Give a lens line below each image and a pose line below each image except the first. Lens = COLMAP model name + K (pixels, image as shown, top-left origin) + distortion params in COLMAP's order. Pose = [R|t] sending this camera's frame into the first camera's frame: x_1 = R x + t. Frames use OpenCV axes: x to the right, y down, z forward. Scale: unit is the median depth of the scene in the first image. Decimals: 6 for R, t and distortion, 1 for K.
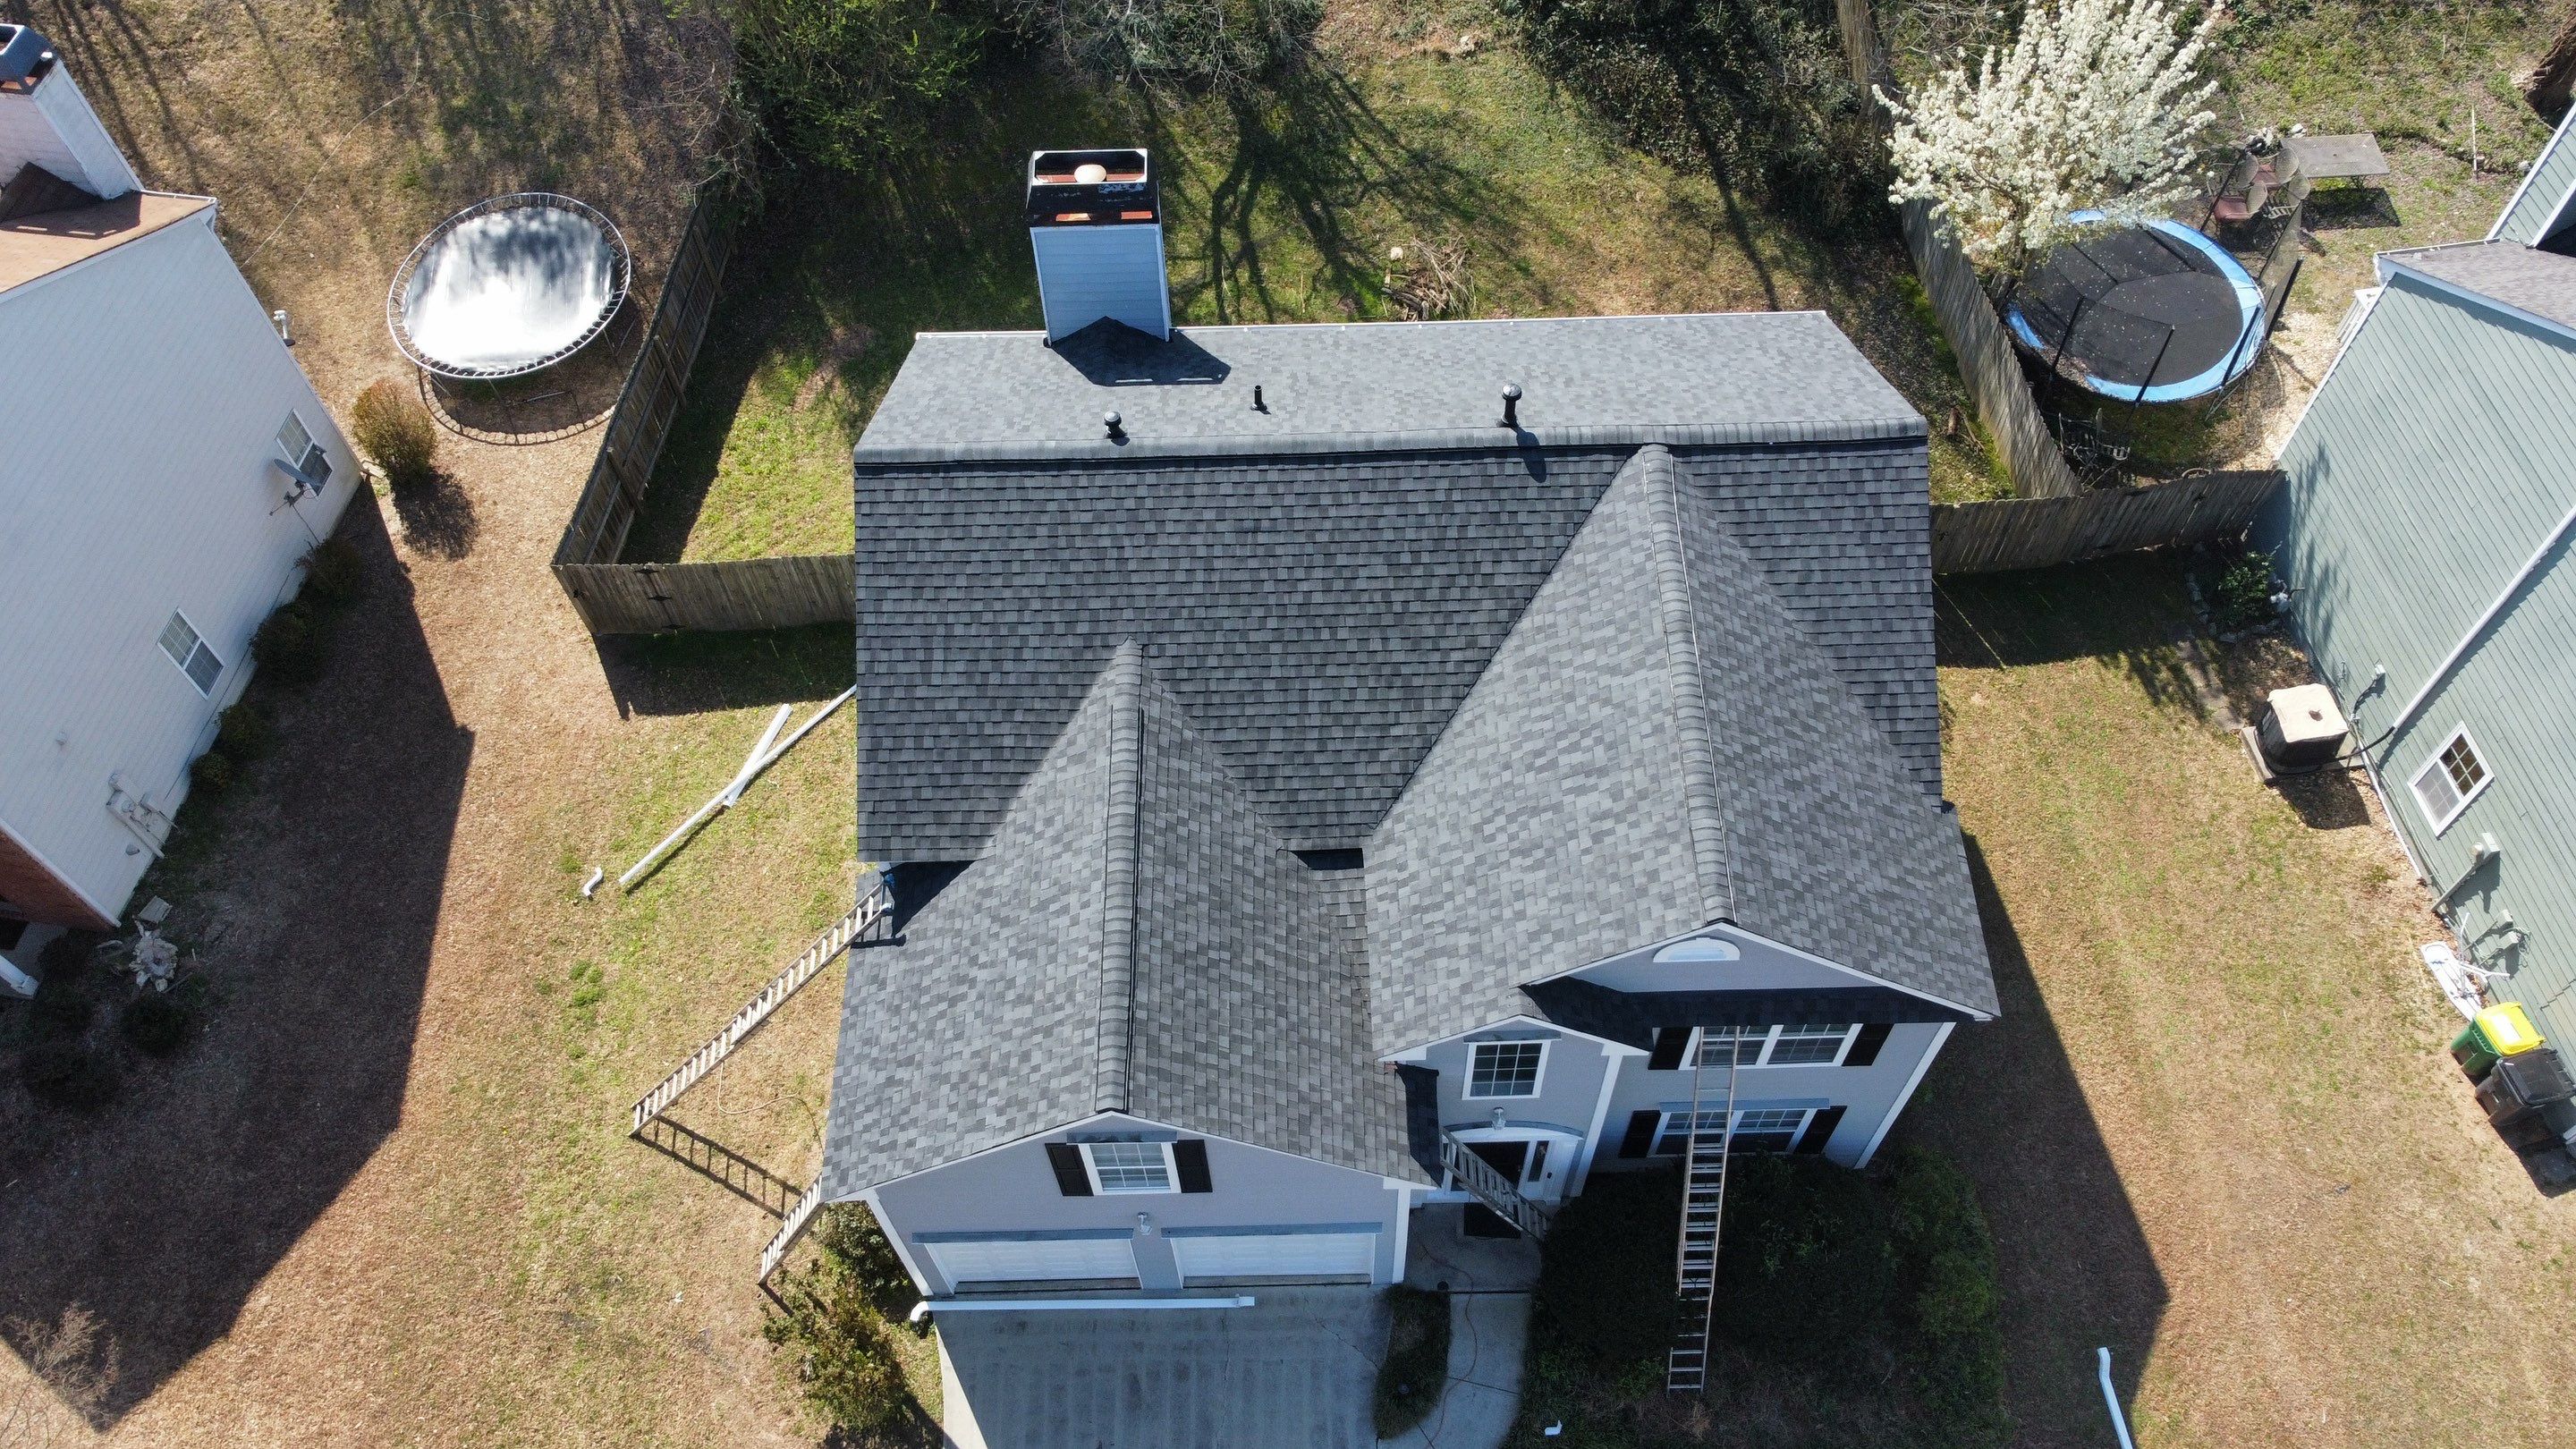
lens RADIAL K [[1966.3, 0, 1288.0], [0, 1966.3, 724.5], [0, 0, 1]] dist [0.022572, -0.002305]
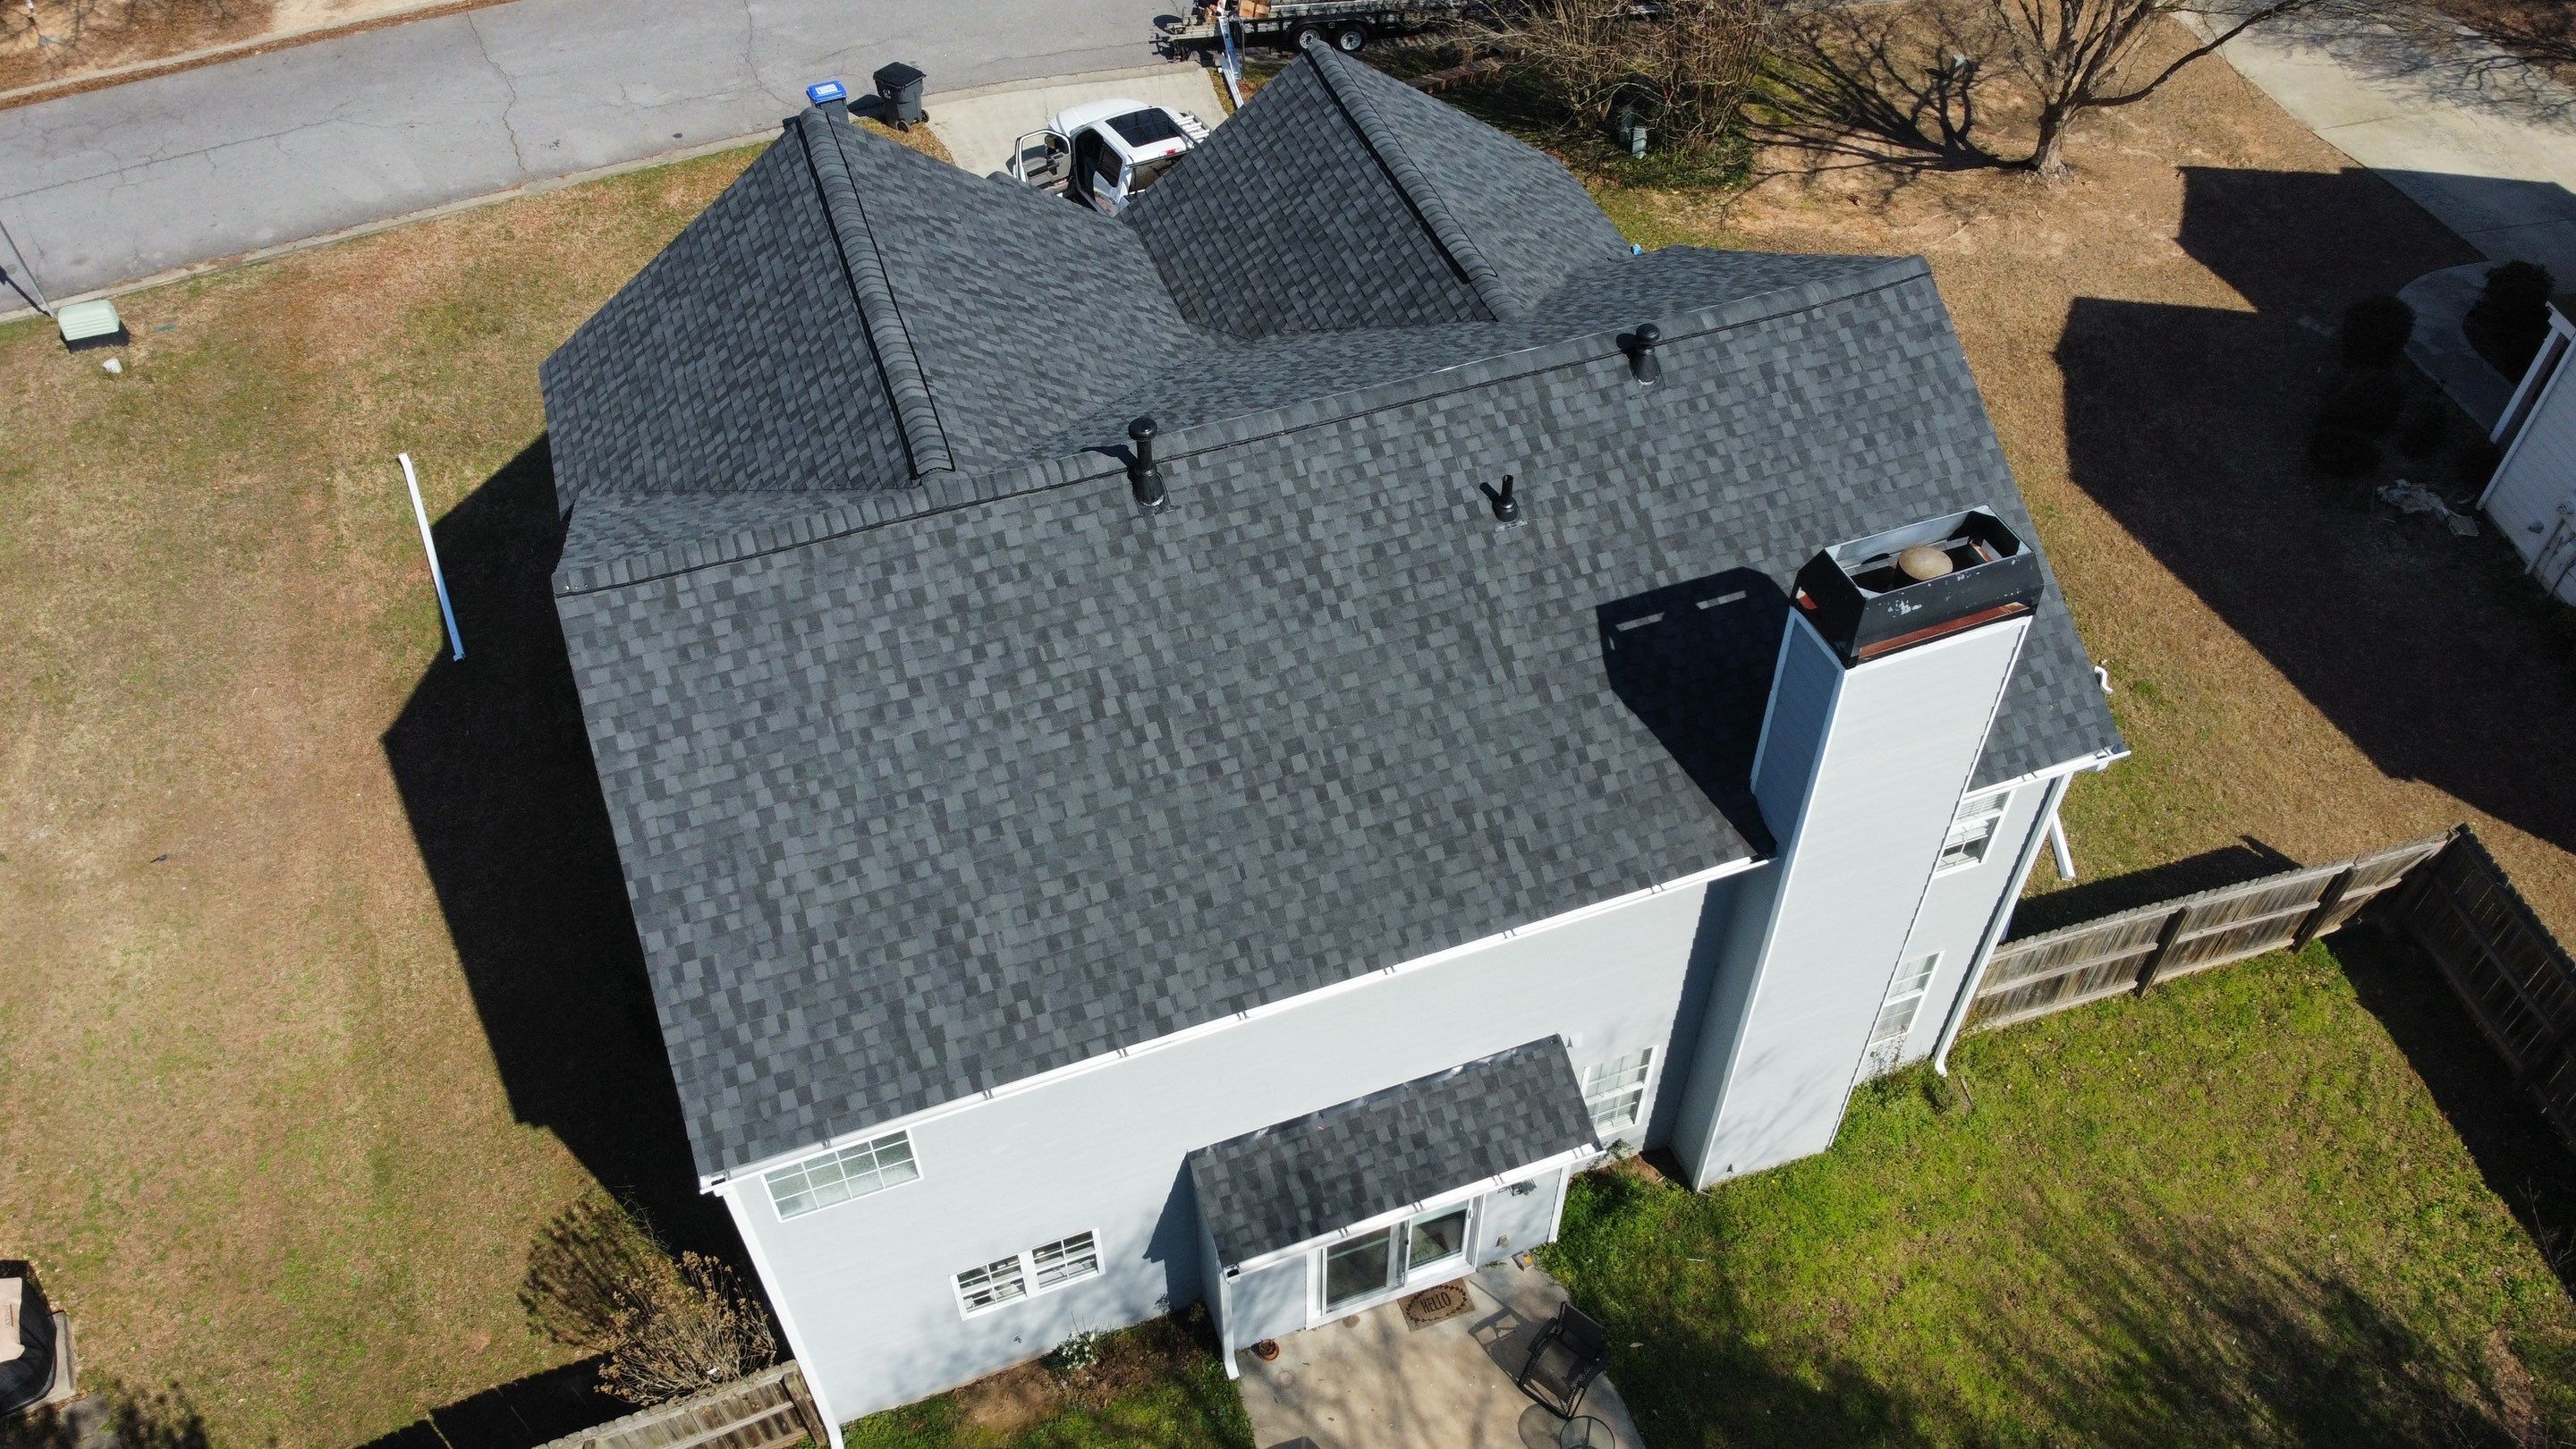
lens RADIAL K [[1962.0, 0, 1288.0], [0, 1962.0, 724.5], [0, 0, 1]] dist [0.005755, 0.001430]
pose [[-0.945529, 0.259240, -0.196901, 0.146800], [-0.255695, -0.217064, 0.942074, -0.554685], [0.201483, 0.941105, 0.271527, 0.584436]]
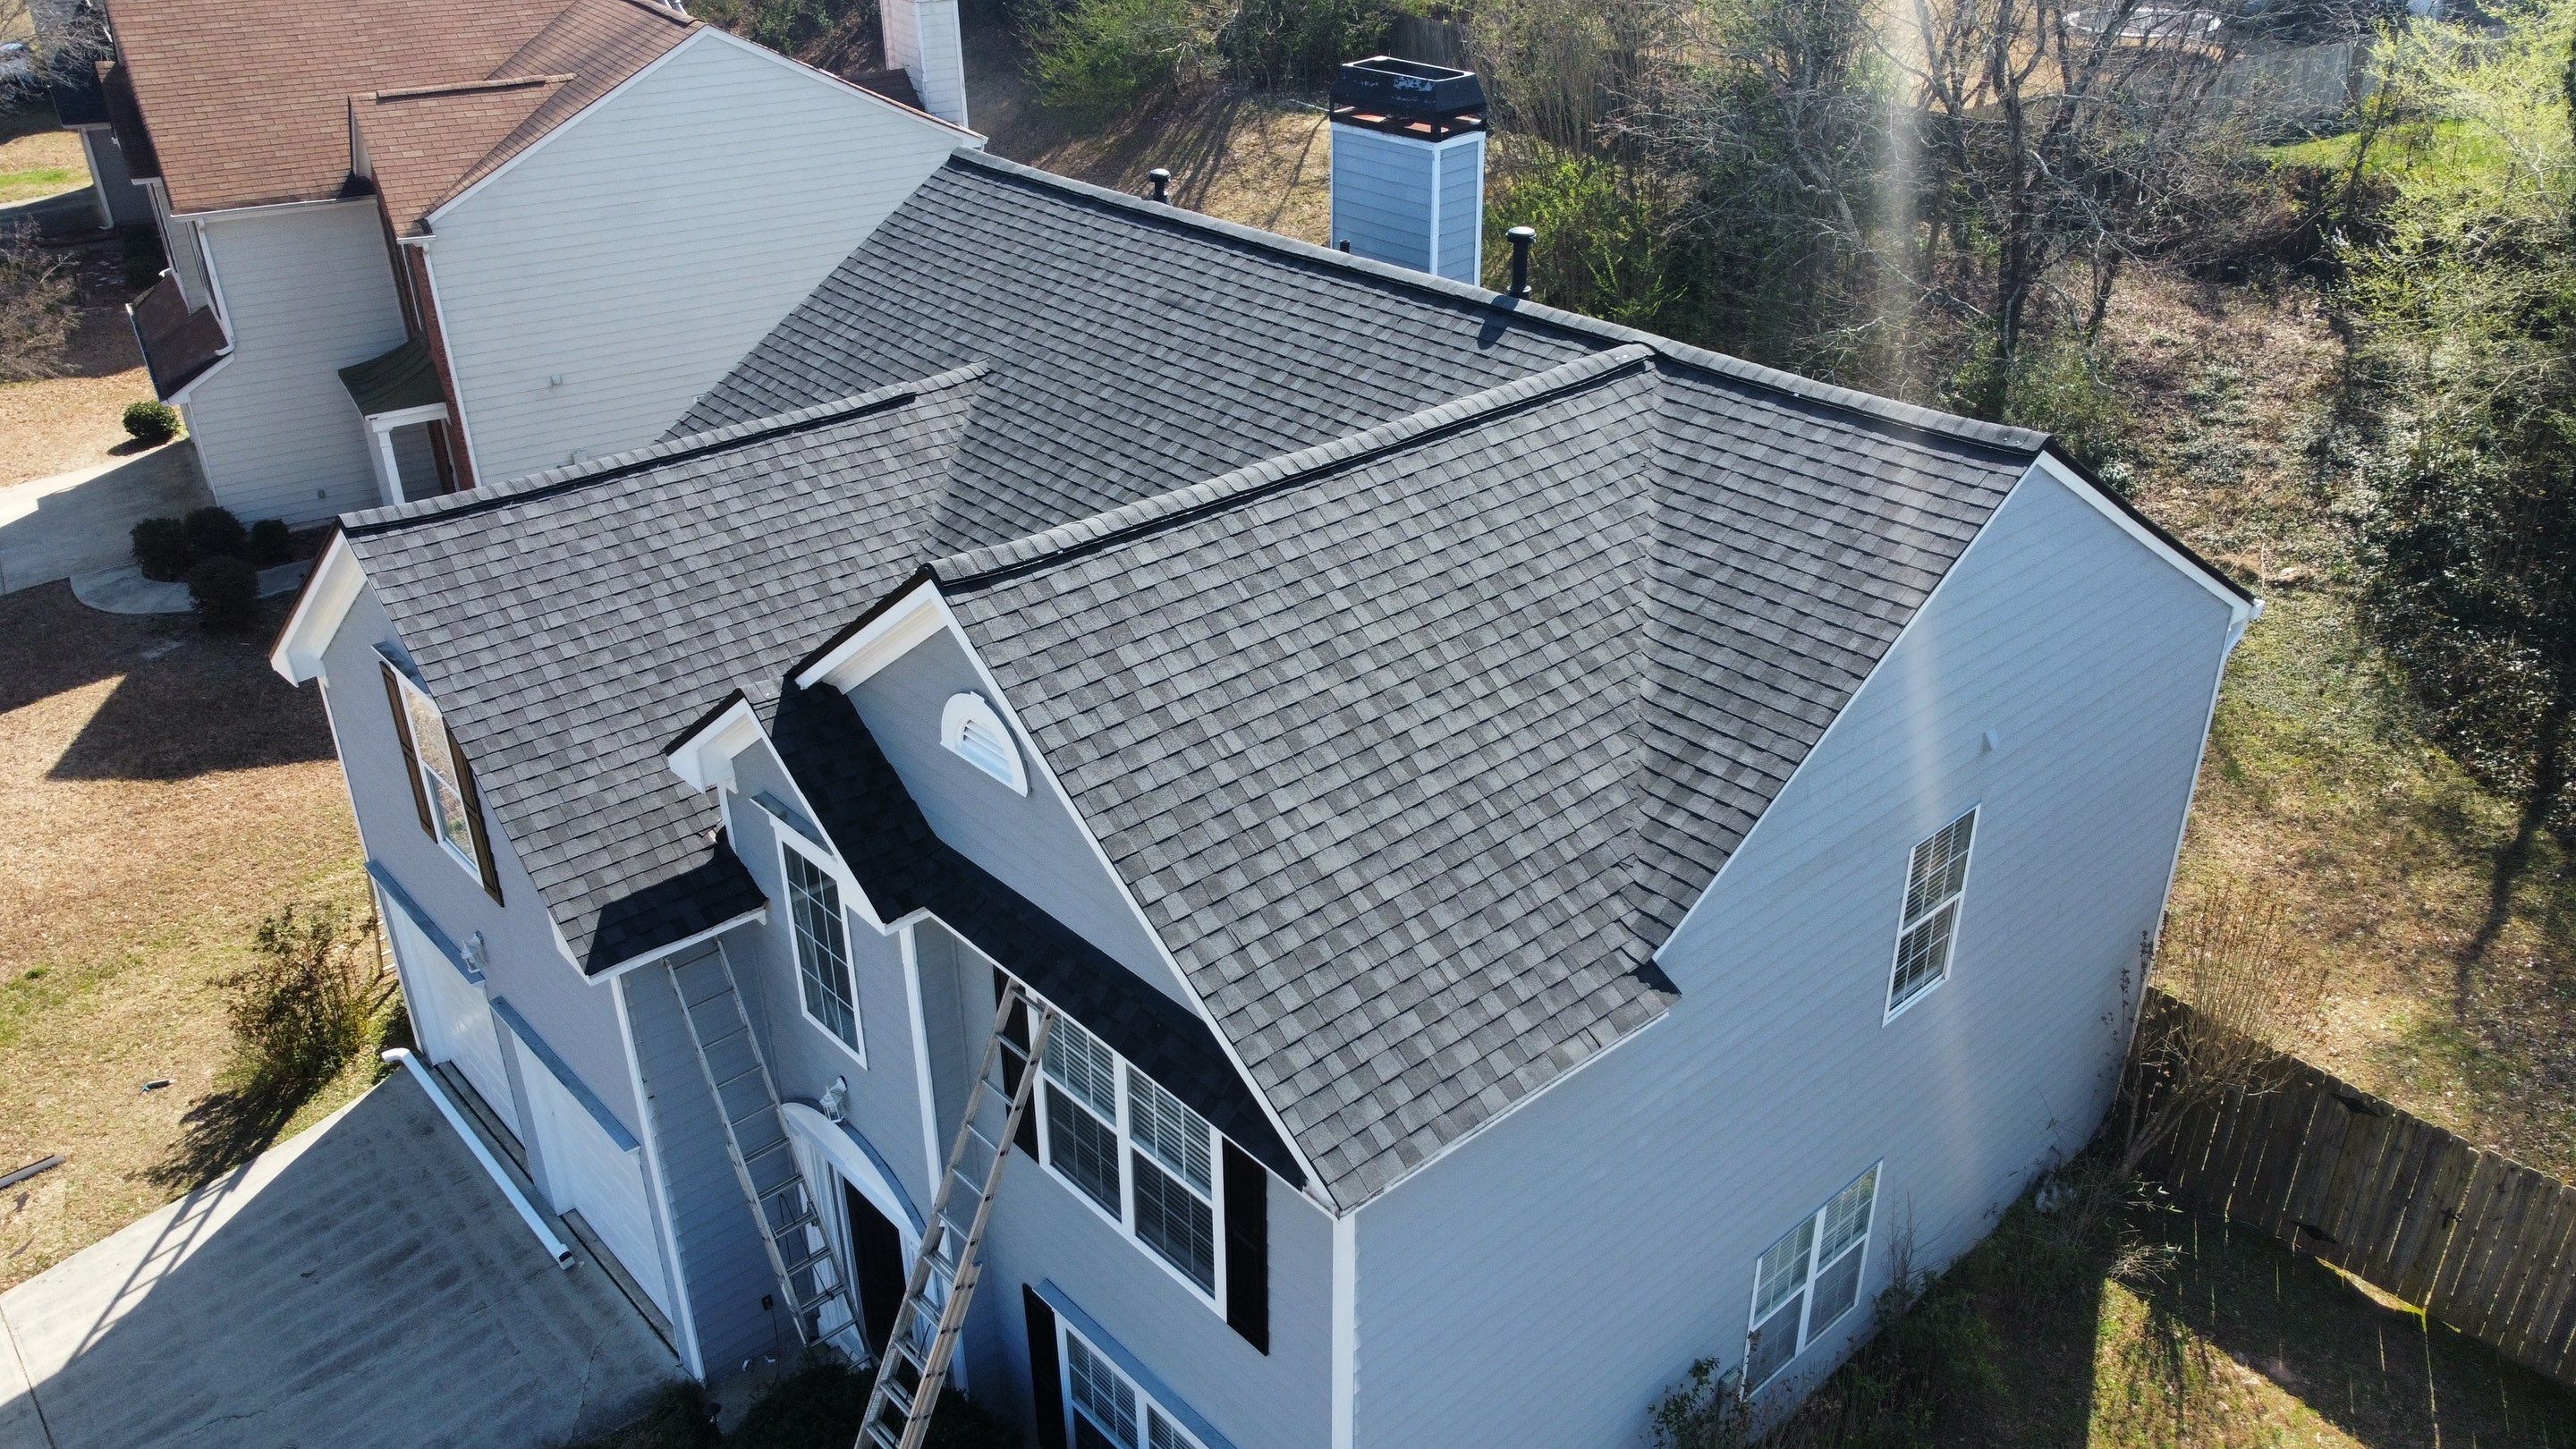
lens RADIAL K [[1961.1, 0, 1288.0], [0, 1961.1, 724.5], [0, 0, 1]] dist [0.000901, -0.001598]
pose [[0.657837, 0.366913, -0.657742, 0.367541], [-0.633935, 0.741283, -0.220512, 0.104103], [0.406665, 0.562027, 0.720243, 0.359219]]
